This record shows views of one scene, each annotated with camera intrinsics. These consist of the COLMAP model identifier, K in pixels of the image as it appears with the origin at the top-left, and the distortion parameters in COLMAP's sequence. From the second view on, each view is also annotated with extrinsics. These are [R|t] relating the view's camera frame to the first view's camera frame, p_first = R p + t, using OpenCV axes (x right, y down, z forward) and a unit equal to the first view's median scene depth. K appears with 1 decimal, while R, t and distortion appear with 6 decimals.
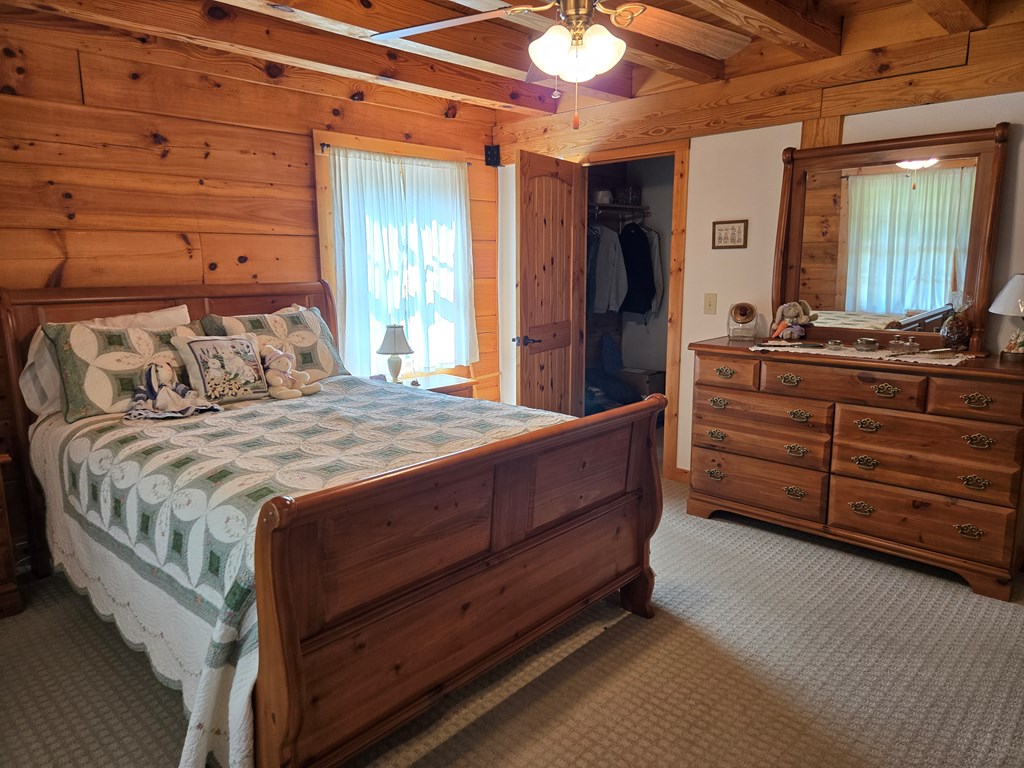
lens RADIAL K [[678.2, 0, 511.1], [0, 678.2, 380.2], [0, 0, 1]] dist [0.079906, -0.067268]
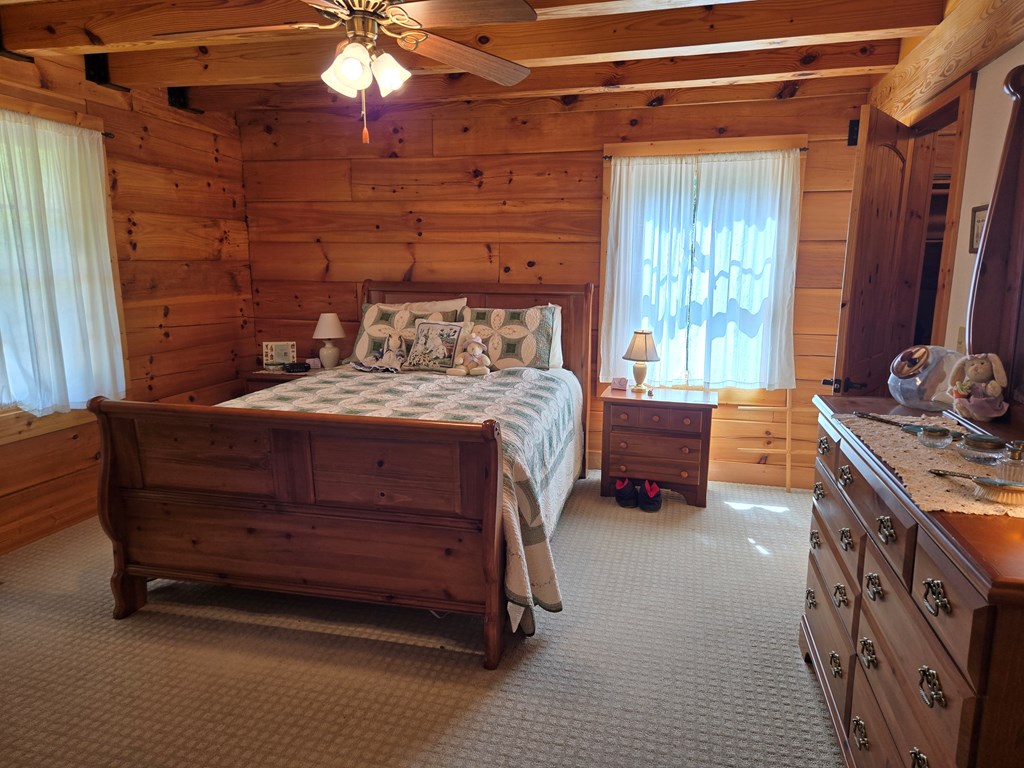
lens RADIAL K [[678.2, 0, 511.1], [0, 678.2, 380.2], [0, 0, 1]] dist [0.079906, -0.067268]
pose [[0.497666, 0.159755, -0.852530, 0.682308], [-0.160383, 0.982892, 0.090560, -0.081317], [0.852412, 0.091662, 0.514773, 0.392121]]
